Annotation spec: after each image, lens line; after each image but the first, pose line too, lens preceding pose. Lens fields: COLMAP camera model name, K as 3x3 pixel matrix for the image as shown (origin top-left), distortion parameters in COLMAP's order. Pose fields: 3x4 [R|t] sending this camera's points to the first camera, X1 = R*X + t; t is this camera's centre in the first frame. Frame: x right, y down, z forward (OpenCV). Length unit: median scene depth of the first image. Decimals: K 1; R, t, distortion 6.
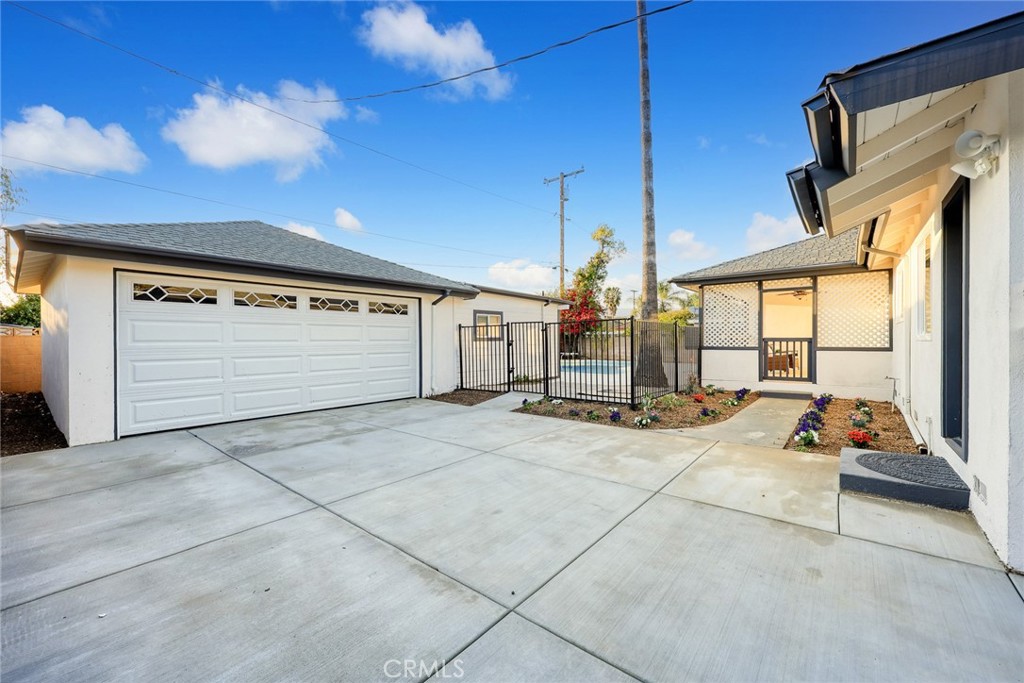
lens RADIAL K [[407.6, 0, 508.9], [0, 407.6, 345.8], [0, 0, 1]] dist [0.000757, -0.000036]
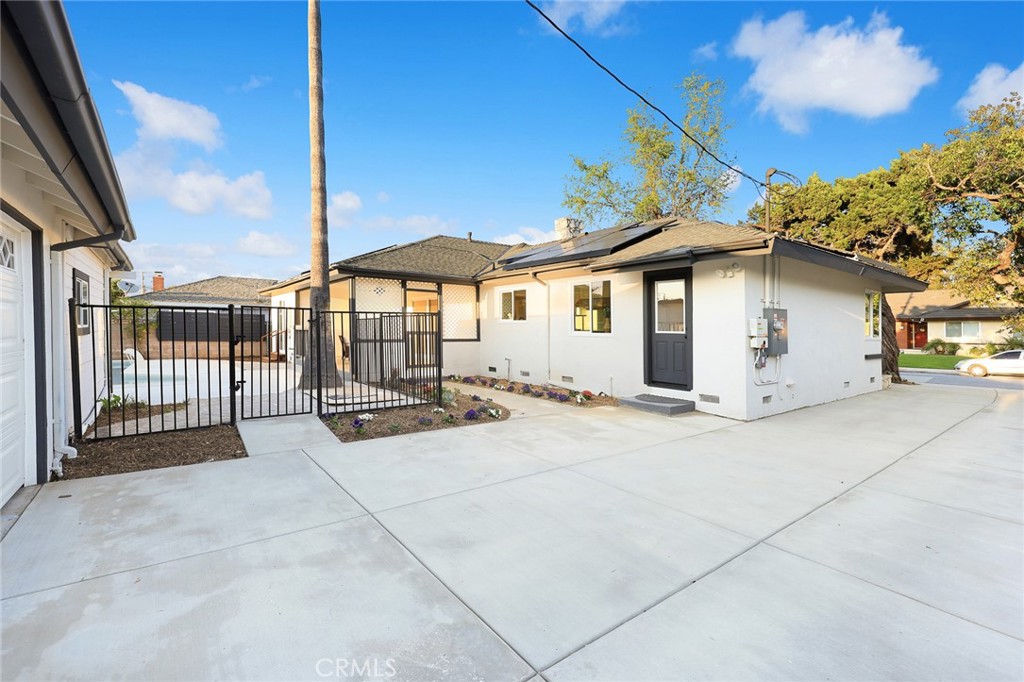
lens RADIAL K [[445.8, 0, 507.9], [0, 445.8, 336.5], [0, 0, 1]] dist [-0.000719, 0.000086]
pose [[0.227525, -0.008035, 0.973739, -1.026078], [-0.001821, 0.999961, 0.008676, -0.032195], [-0.973771, -0.003747, 0.227501, 0.897570]]
